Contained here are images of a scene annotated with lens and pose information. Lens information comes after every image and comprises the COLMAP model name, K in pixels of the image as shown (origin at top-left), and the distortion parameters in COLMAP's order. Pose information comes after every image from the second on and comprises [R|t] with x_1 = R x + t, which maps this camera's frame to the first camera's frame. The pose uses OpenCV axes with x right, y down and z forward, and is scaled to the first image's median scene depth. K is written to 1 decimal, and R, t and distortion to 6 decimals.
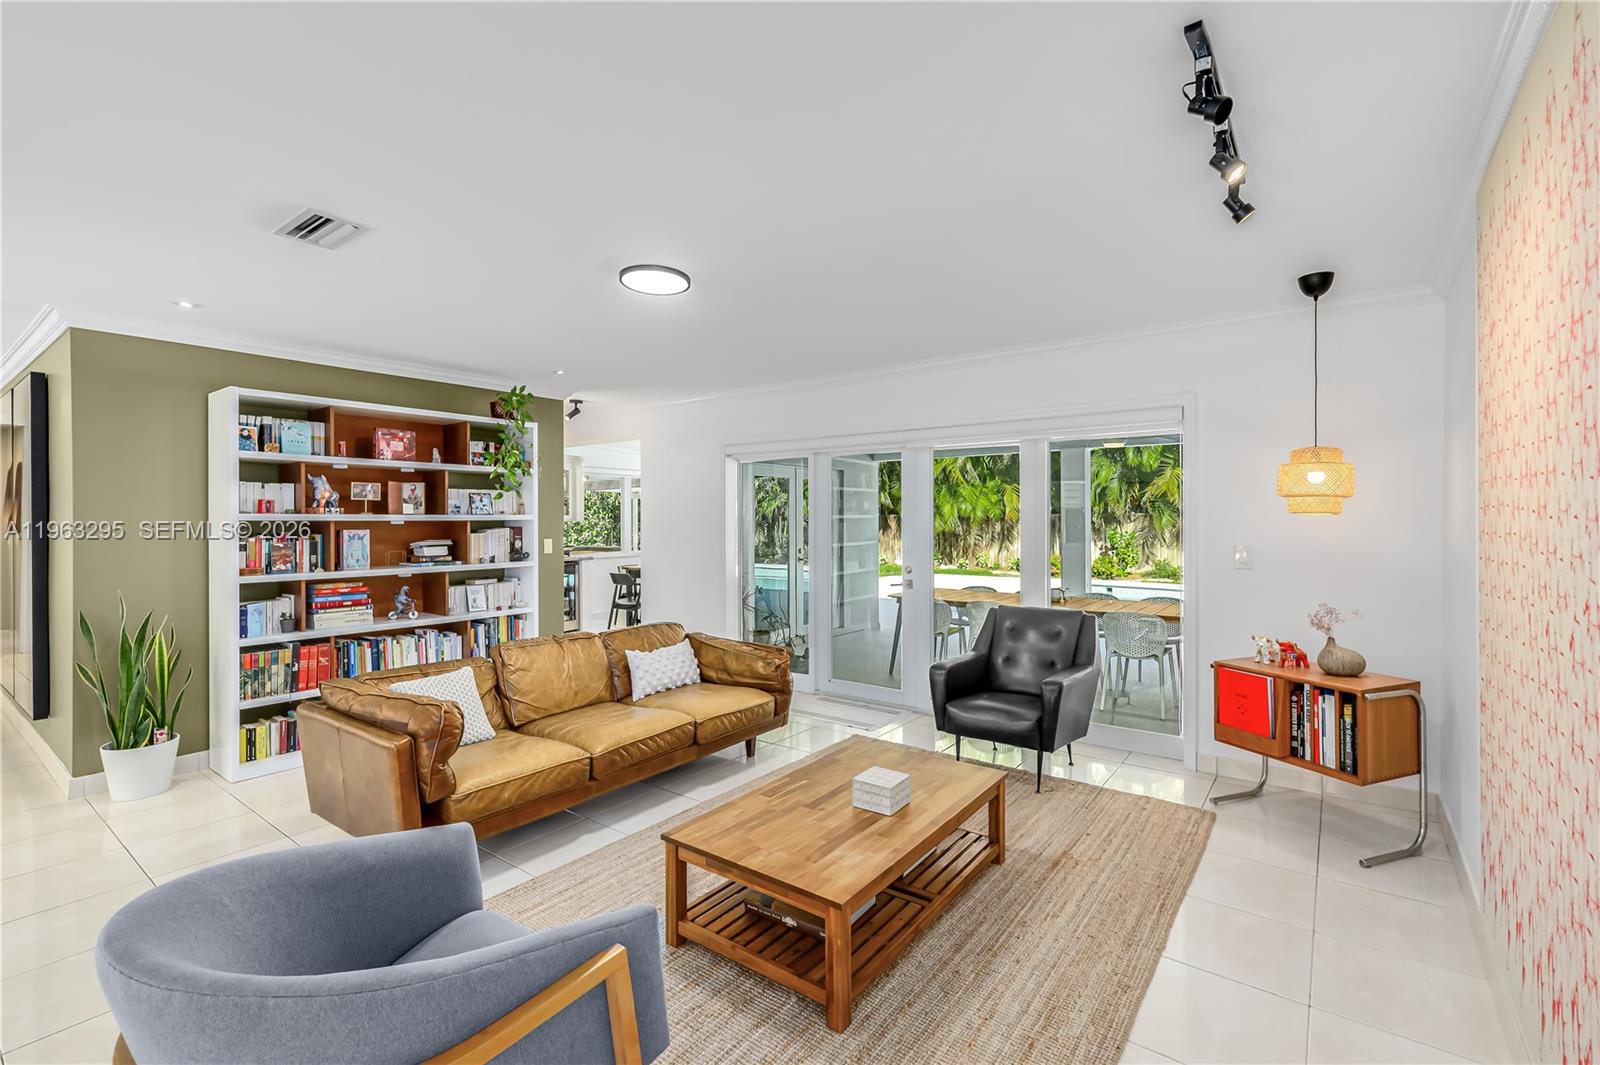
lens RADIAL K [[705.8, 0, 803.3], [0, 705.8, 522.7], [0, 0, 1]] dist [0.003896, 0.000214]
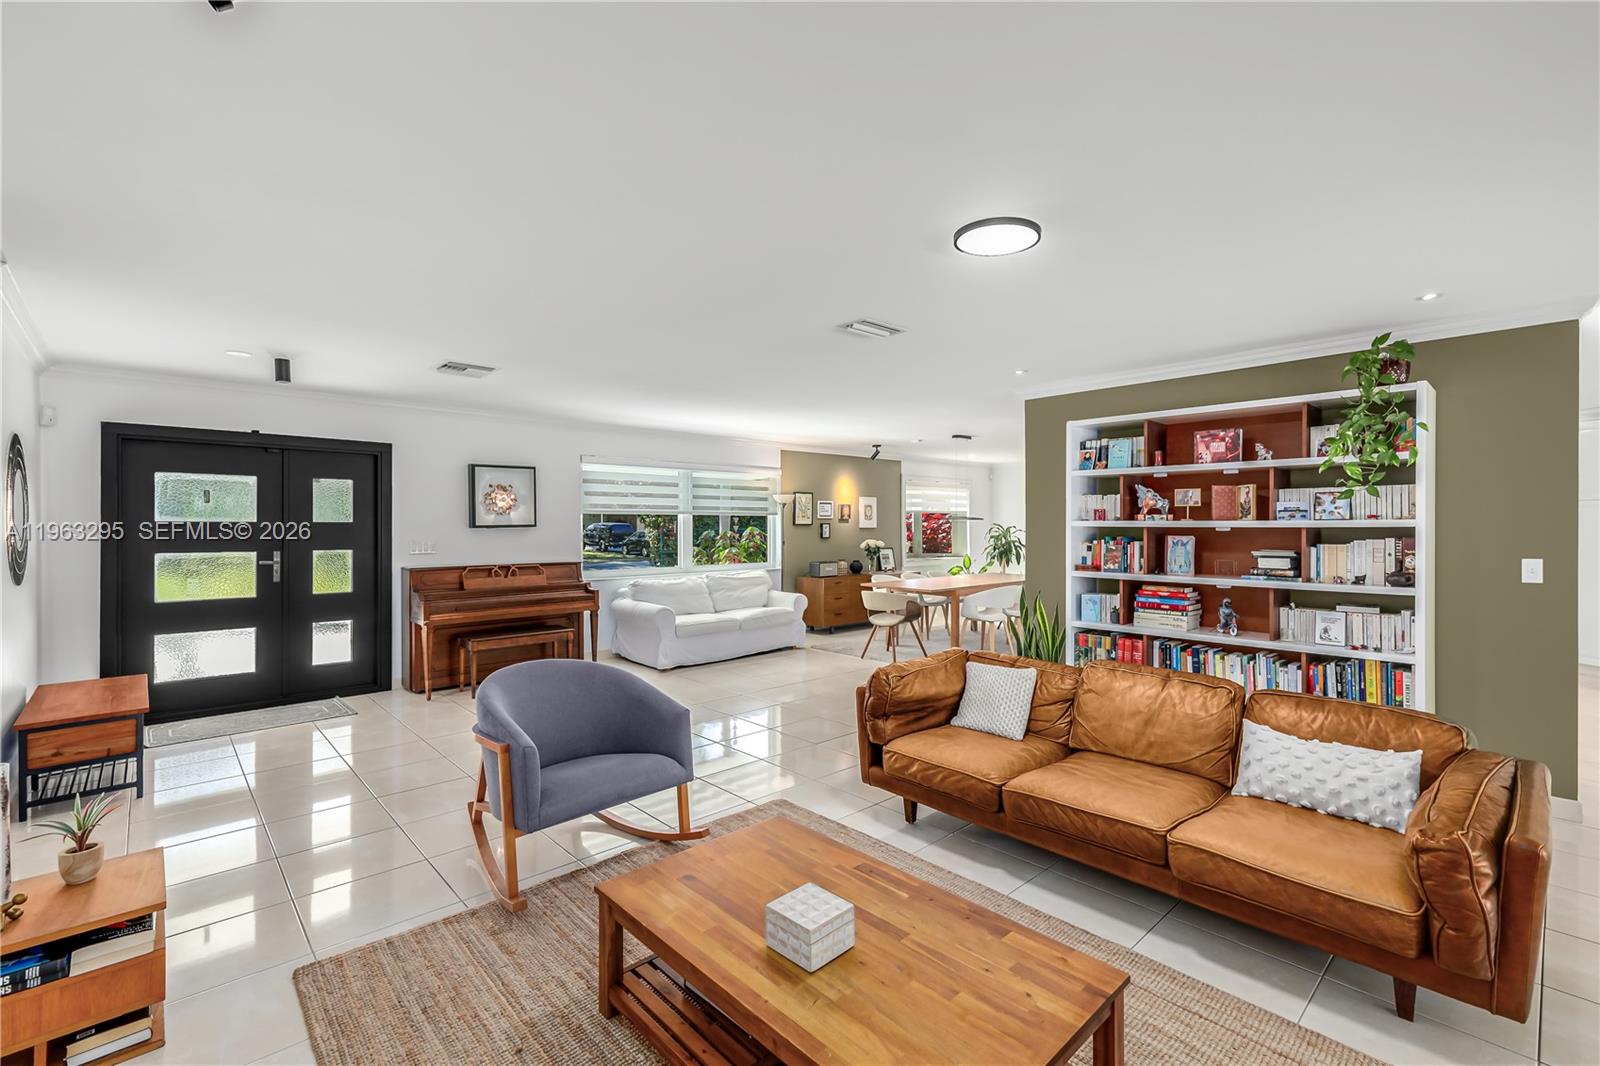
lens RADIAL K [[705.8, 0, 803.3], [0, 705.8, 523.2], [0, 0, 1]] dist [0.003896, 0.000214]
pose [[-0.174496, 0.000025, -0.984658, 0.477310], [-0.006225, 0.999980, 0.001129, -0.006197], [0.984638, 0.006327, -0.174492, 0.675534]]
